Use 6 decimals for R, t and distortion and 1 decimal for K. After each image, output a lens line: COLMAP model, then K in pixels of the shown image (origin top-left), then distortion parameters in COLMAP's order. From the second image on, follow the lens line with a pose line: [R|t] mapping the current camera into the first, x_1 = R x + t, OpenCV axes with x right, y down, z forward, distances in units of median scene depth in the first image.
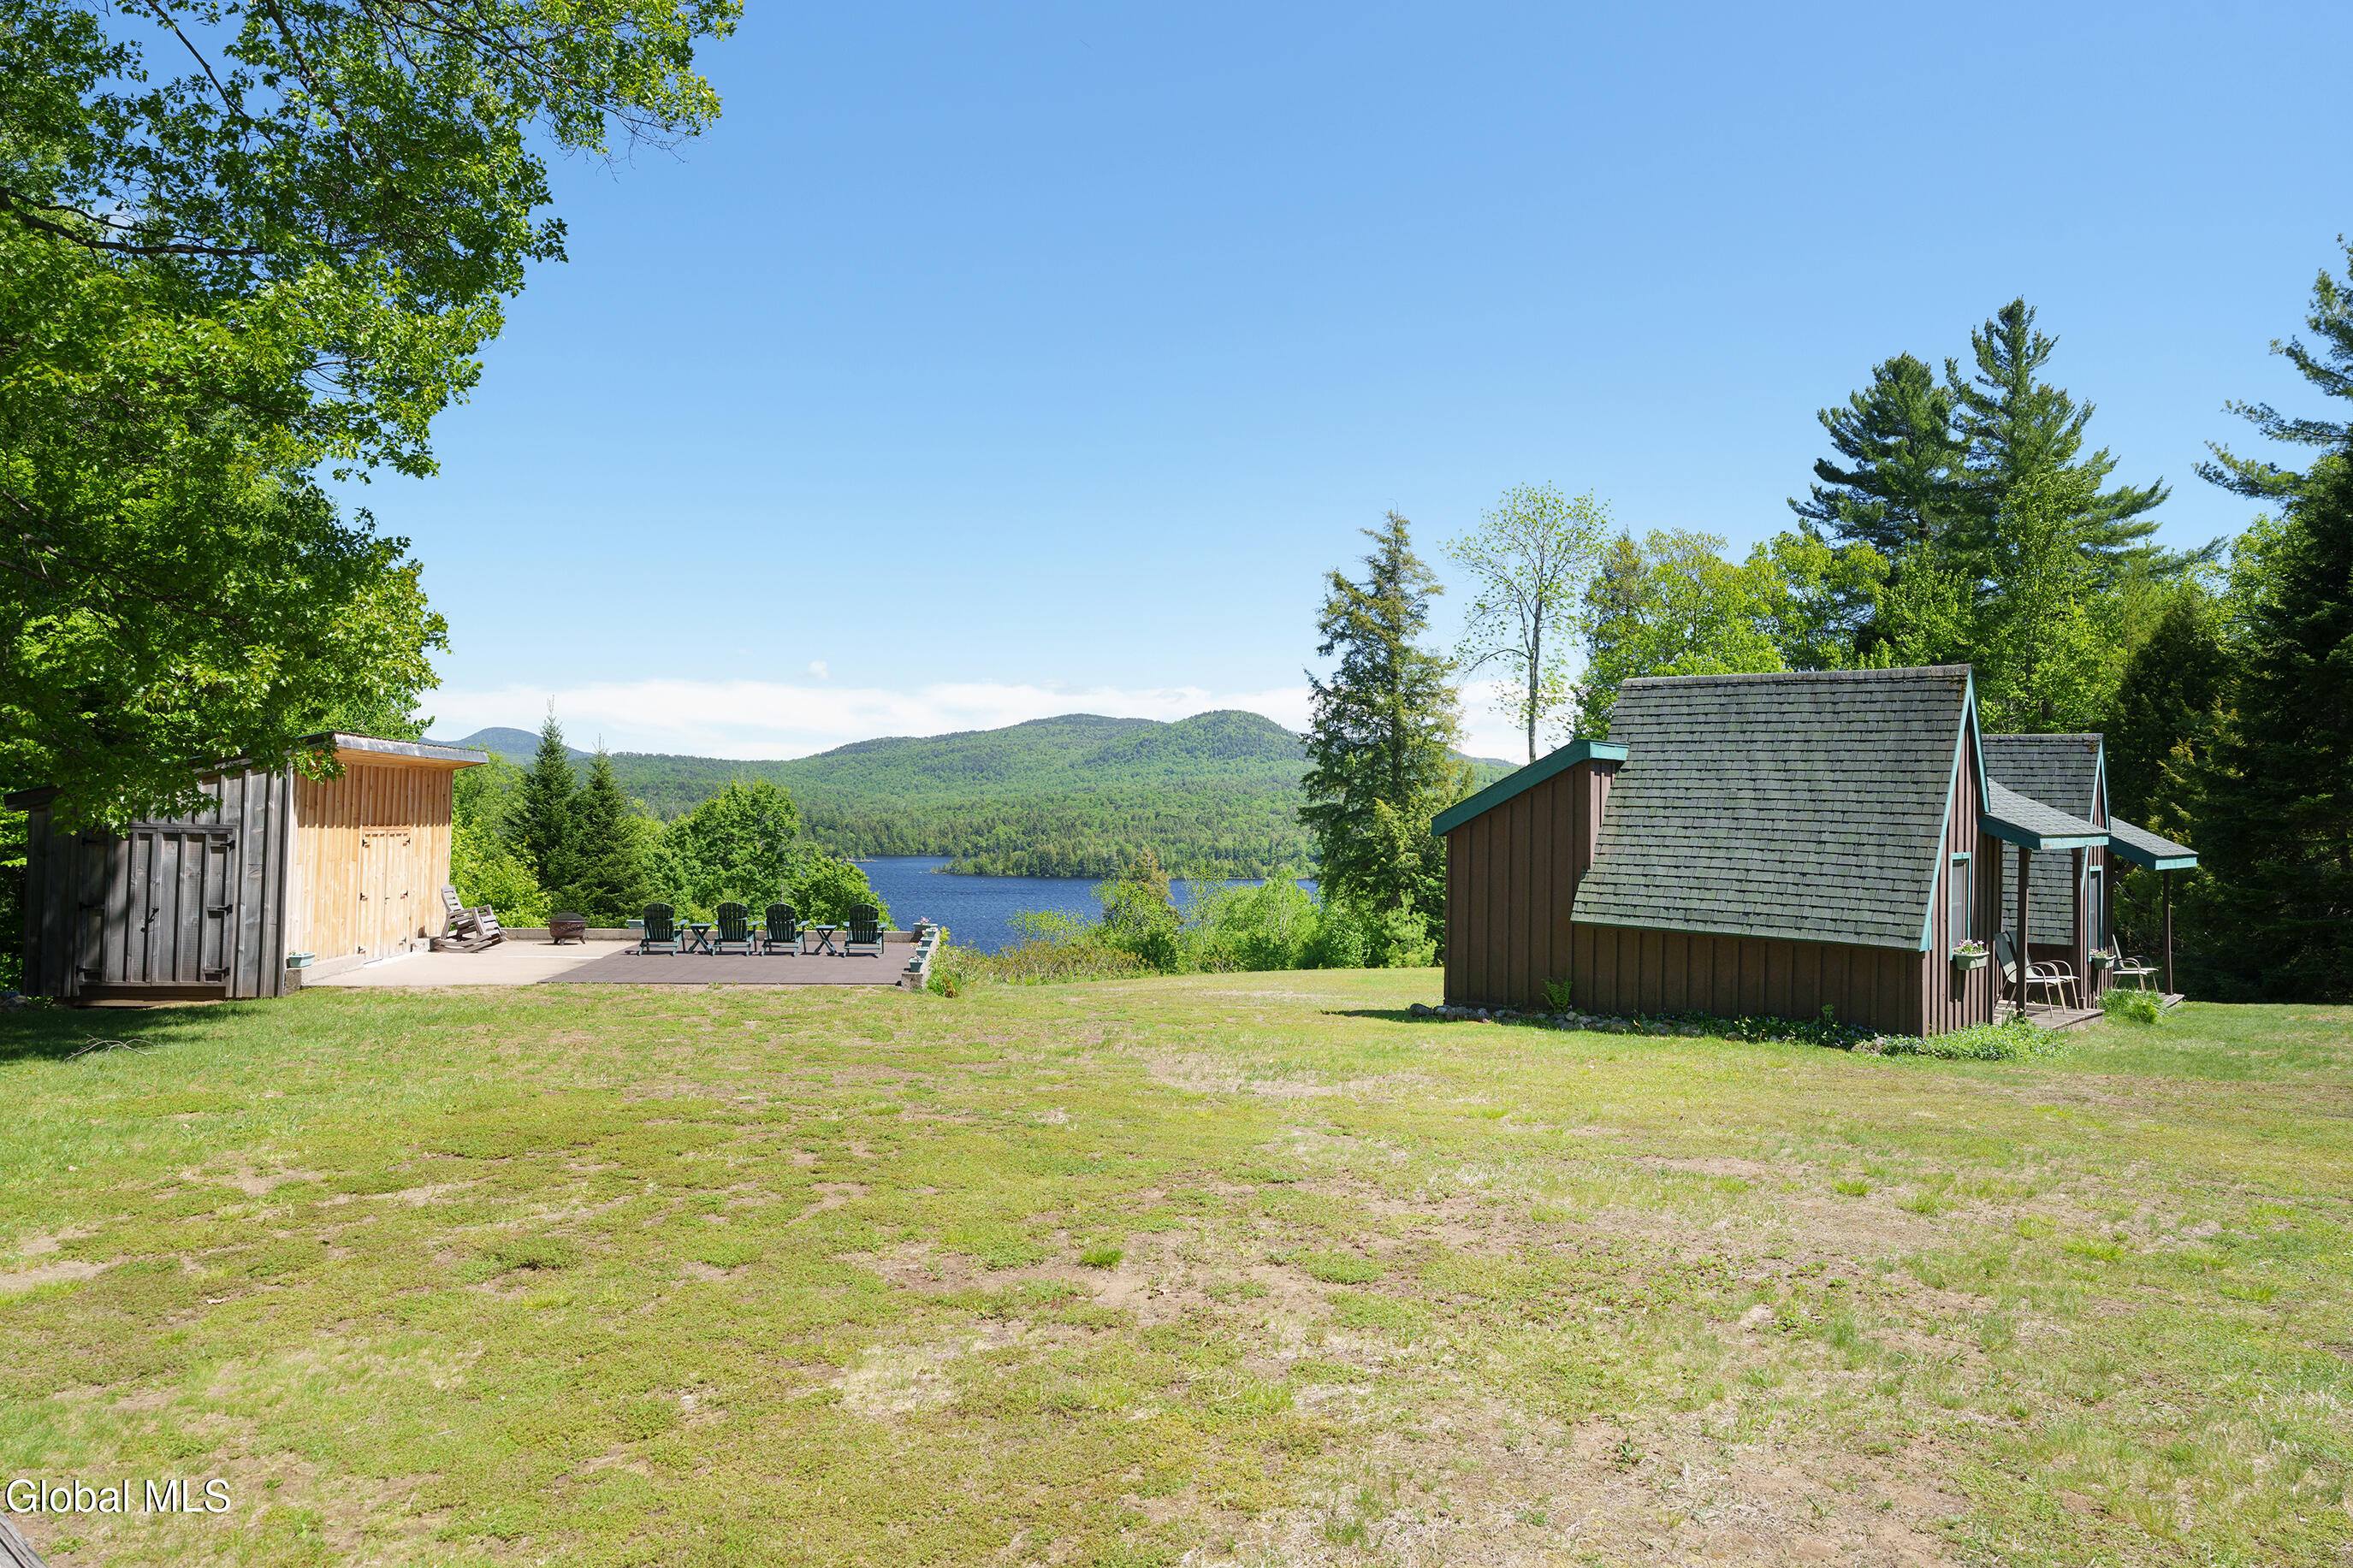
lens RADIAL K [[1494.6, 0, 1176.5], [0, 1494.6, 784.0], [0, 0, 1]] dist [-0.001163, -0.000400]
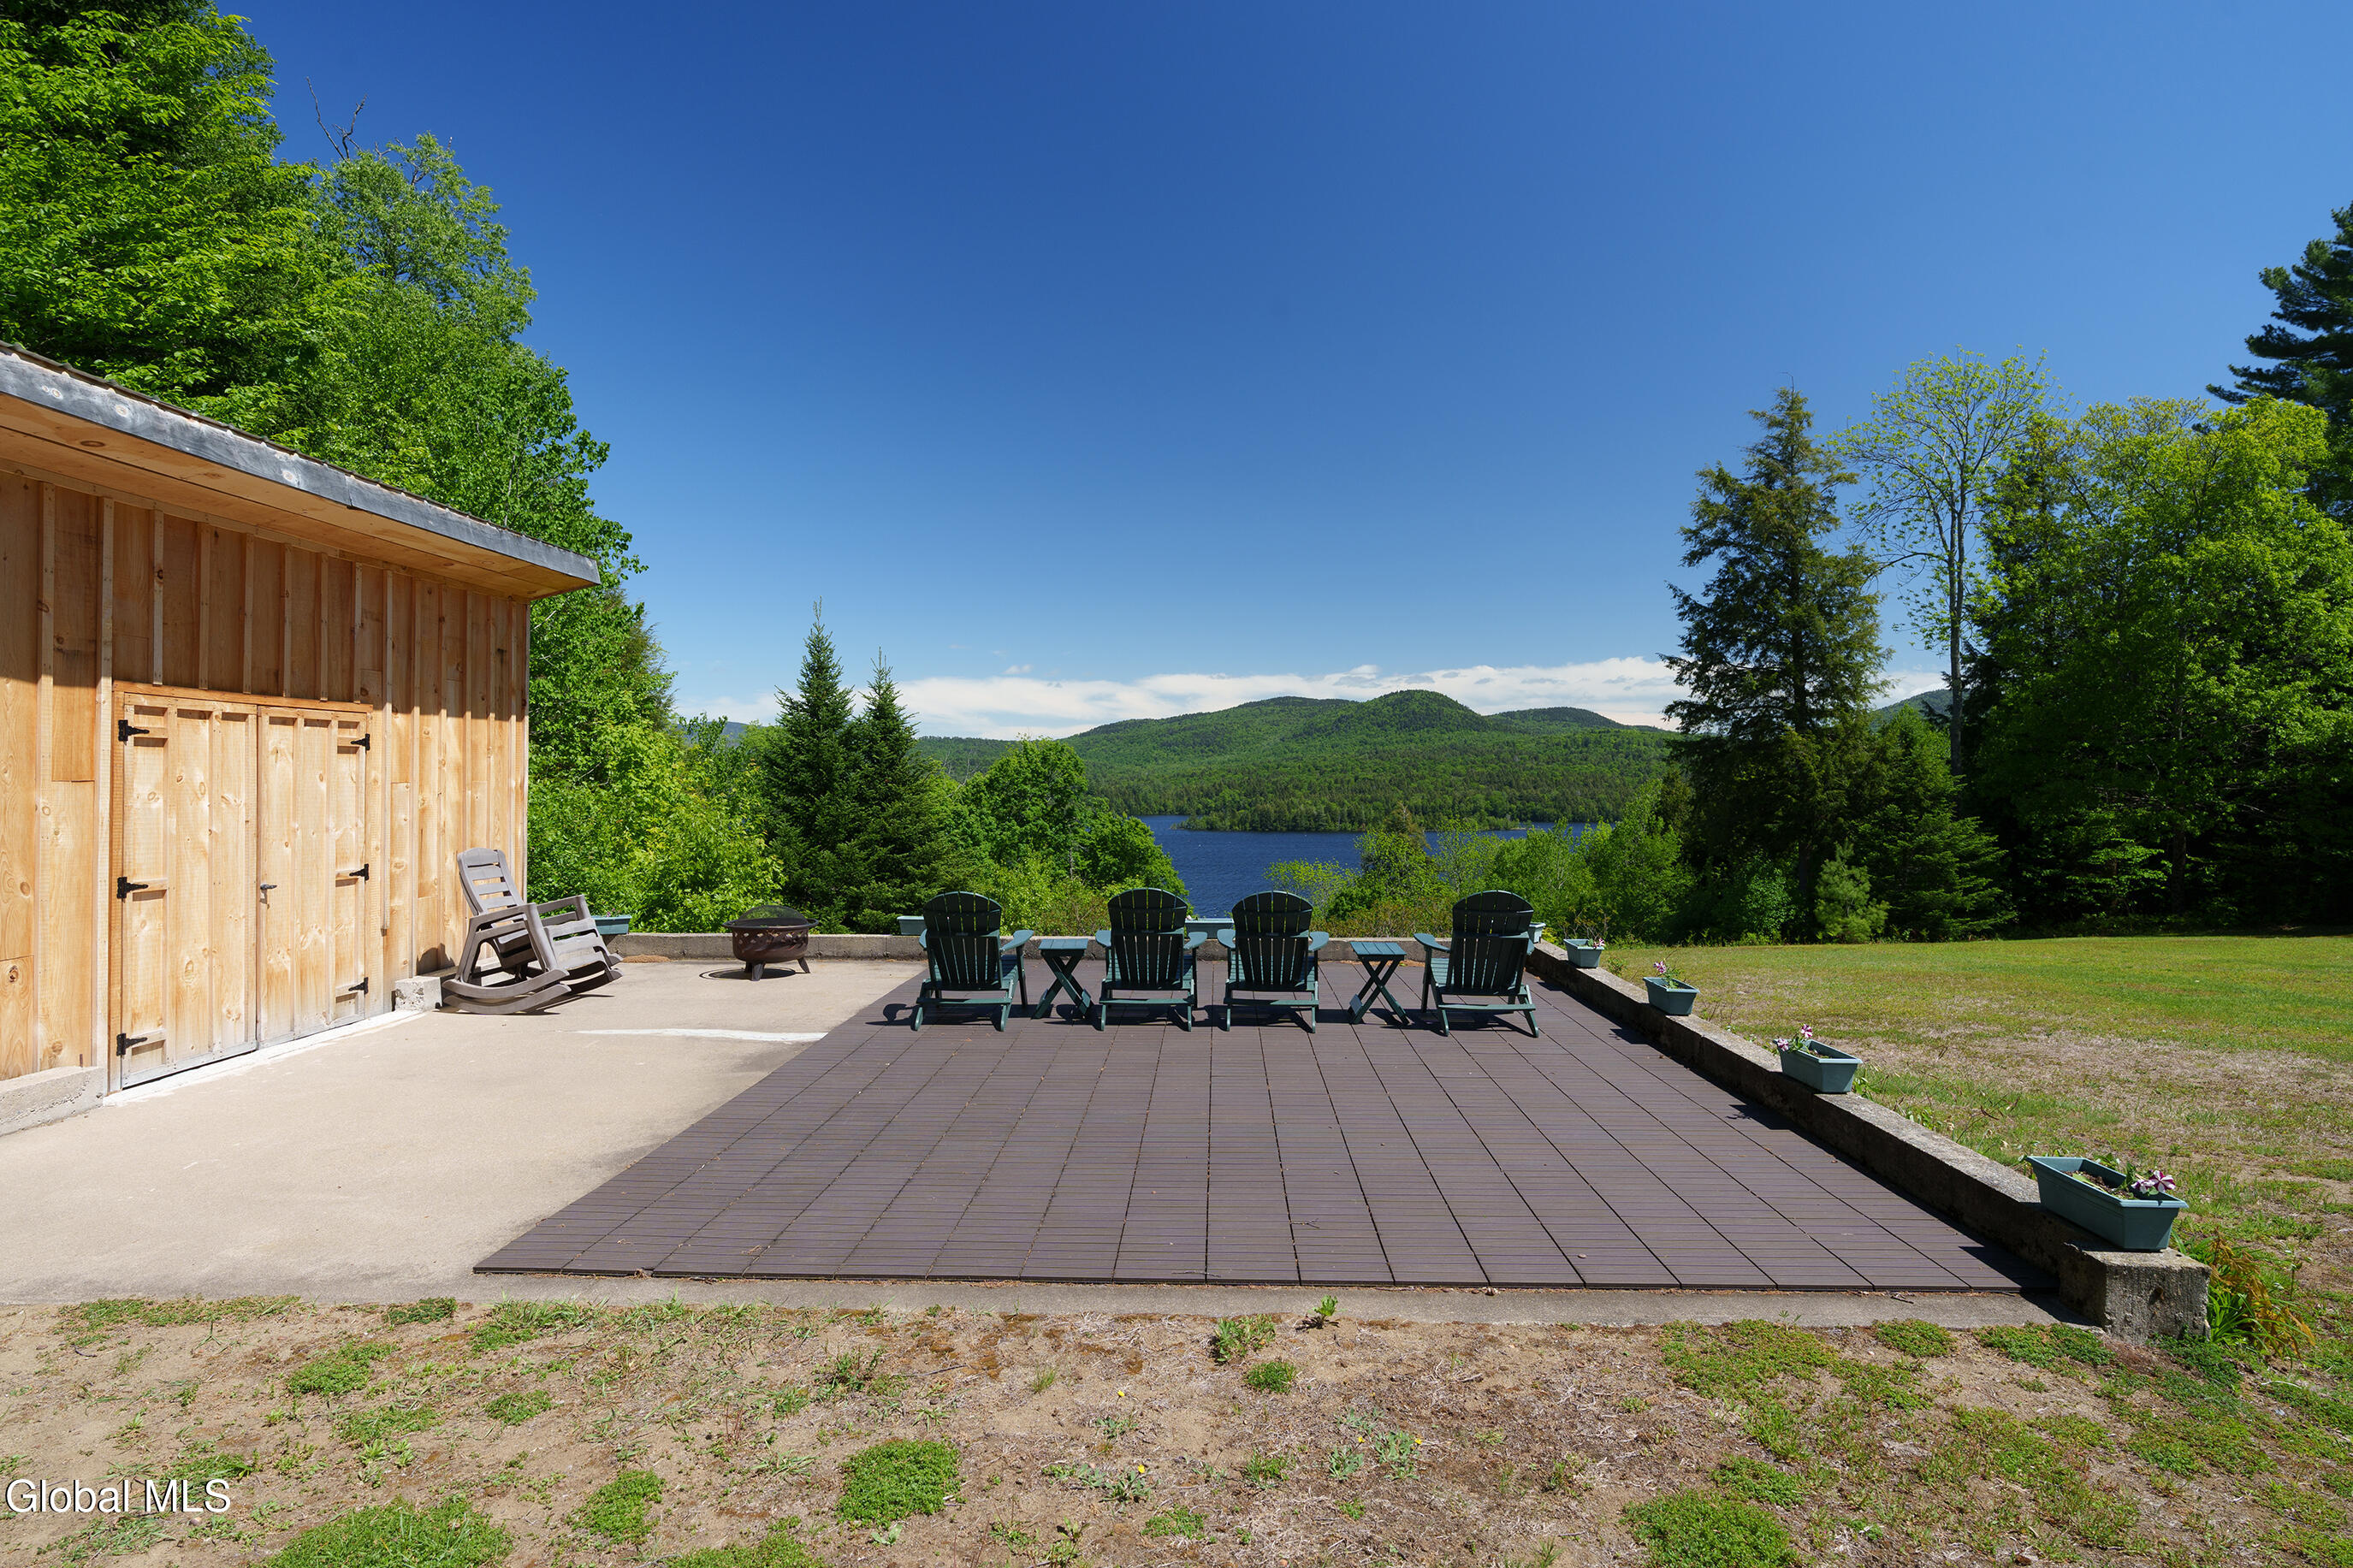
lens RADIAL K [[1235.0, 0, 1183.1], [0, 1235.0, 773.5], [0, 0, 1]] dist [-0.002138, -0.000655]
pose [[0.988470, -0.017848, -0.150359, -0.089850], [0.020179, 0.999698, 0.013994, 0.017145], [0.150064, -0.016867, 0.988532, 0.258126]]
